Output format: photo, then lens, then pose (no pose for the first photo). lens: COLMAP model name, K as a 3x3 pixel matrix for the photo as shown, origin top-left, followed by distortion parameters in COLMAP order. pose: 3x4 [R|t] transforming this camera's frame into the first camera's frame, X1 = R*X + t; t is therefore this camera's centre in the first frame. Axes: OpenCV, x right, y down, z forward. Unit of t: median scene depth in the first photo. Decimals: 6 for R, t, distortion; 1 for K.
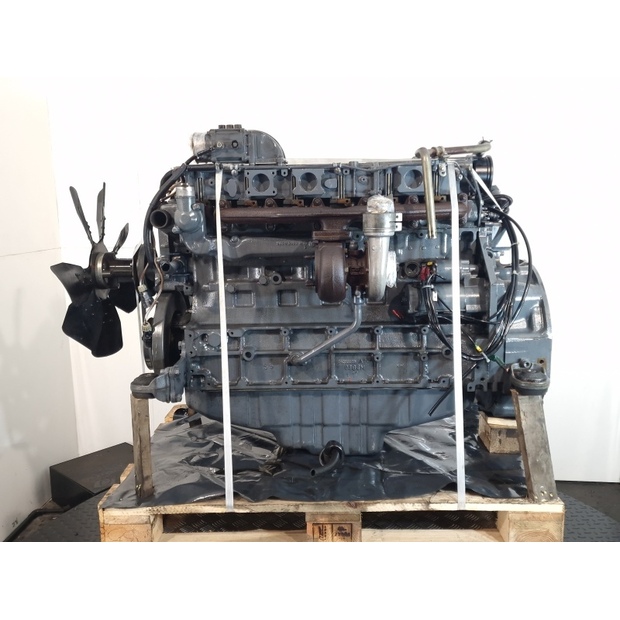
lens RADIAL K [[606.9, 0, 309.9], [0, 606.9, 315.1], [0, 0, 1]] dist [0.021139, 0.000000]
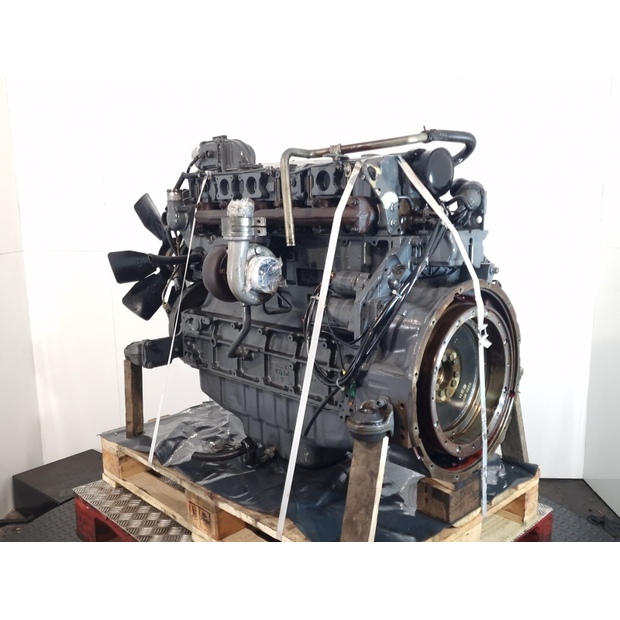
lens RADIAL K [[606.9, 0, 310.0], [0, 606.9, 312.4], [0, 0, 1]] dist [0.021139, 0.000000]
pose [[0.712515, 0.126909, -0.690085, 0.880098], [-0.125169, 0.990721, 0.052960, -0.077419], [0.690403, 0.048642, 0.721788, 0.352204]]
